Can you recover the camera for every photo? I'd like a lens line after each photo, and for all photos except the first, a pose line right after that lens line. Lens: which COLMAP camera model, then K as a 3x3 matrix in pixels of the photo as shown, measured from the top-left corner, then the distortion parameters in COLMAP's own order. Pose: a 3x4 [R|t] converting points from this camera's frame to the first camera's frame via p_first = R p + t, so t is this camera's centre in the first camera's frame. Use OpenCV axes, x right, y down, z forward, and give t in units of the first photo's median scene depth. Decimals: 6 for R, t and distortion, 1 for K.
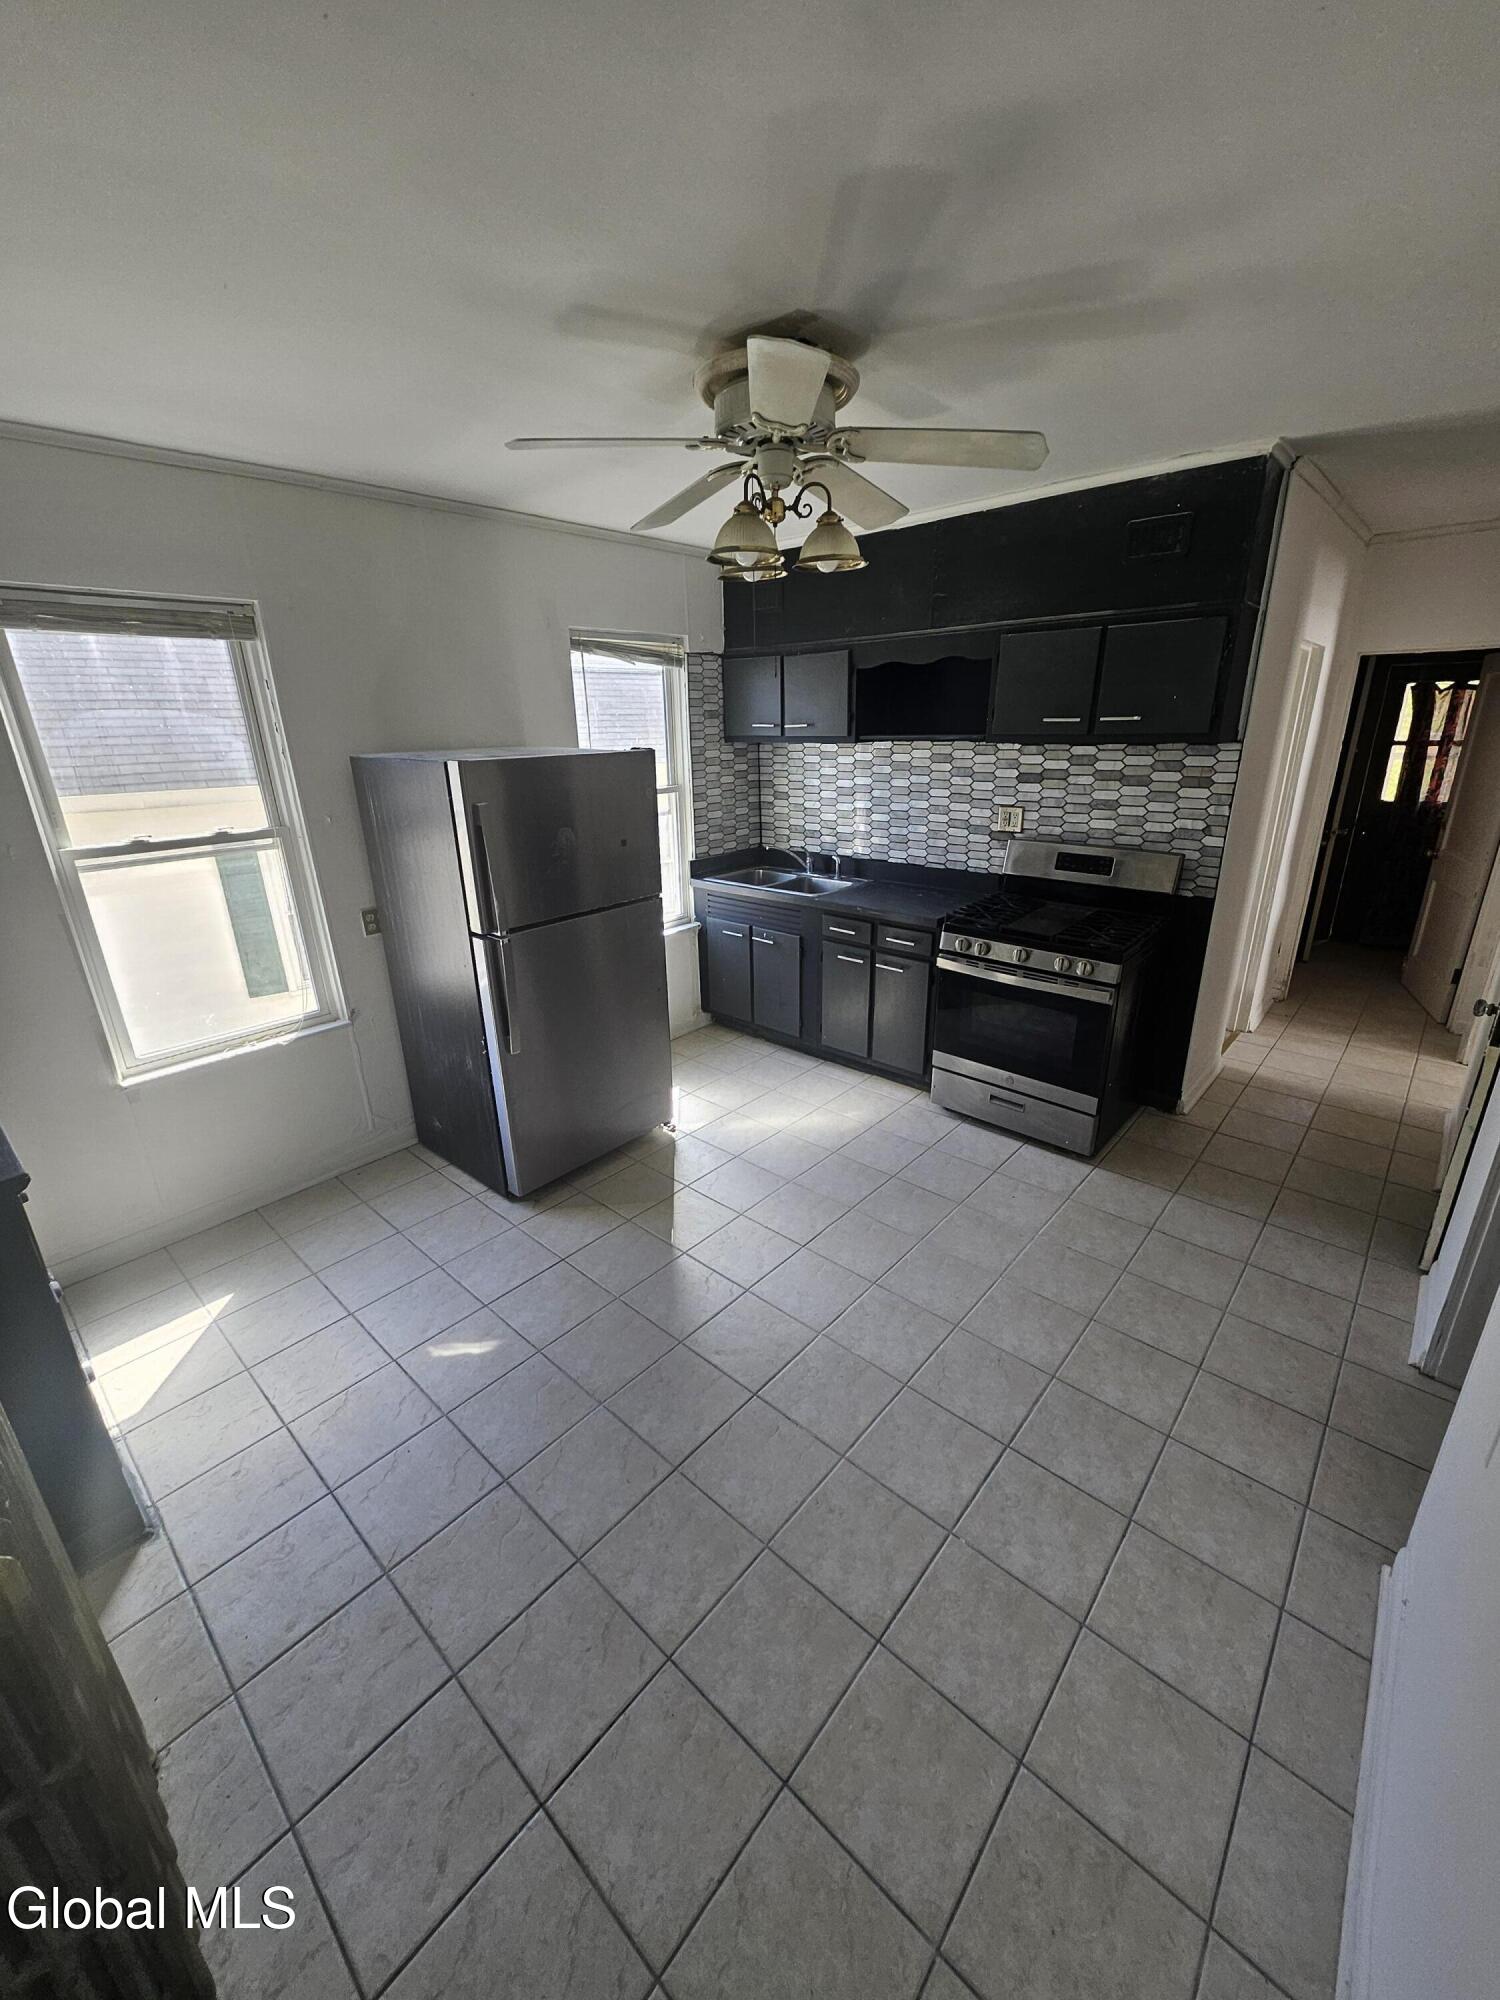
lens RADIAL K [[792.7, 0, 757.5], [0, 792.7, 994.5], [0, 0, 1]] dist [0.010314, 0.000836]
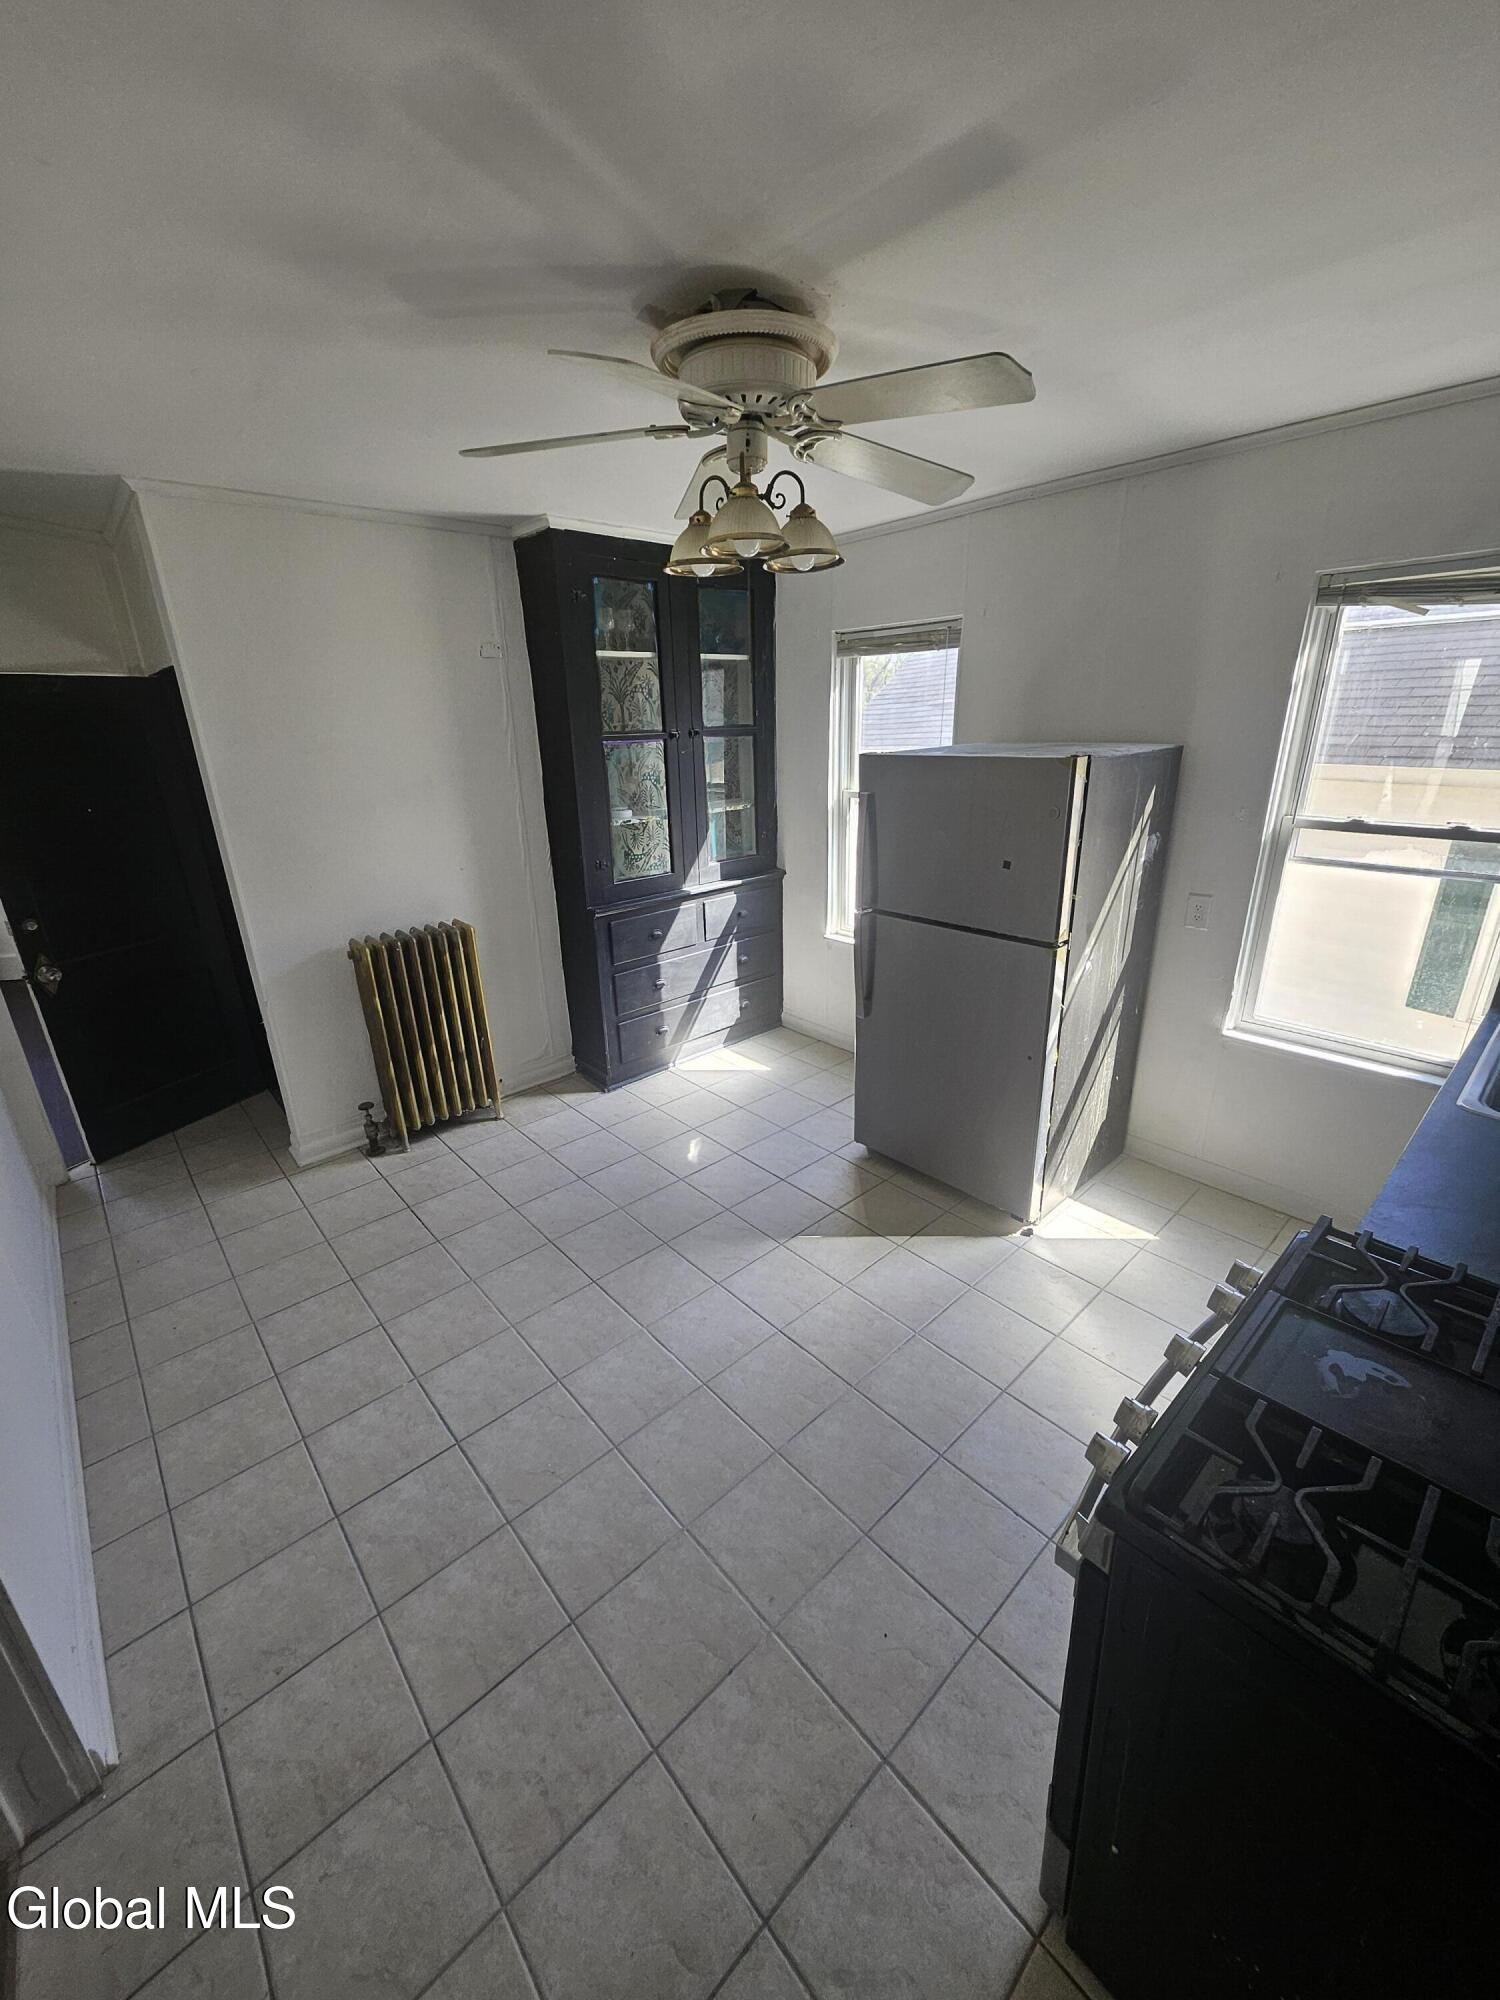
lens RADIAL K [[792.7, 0, 743.9], [0, 792.7, 992.7], [0, 0, 1]] dist [0.010314, 0.000836]
pose [[-0.115728, 0.353798, -0.928135, 0.802029], [-0.303856, 0.877007, 0.372196, -0.349832], [0.945663, 0.325093, 0.006009, 0.902067]]
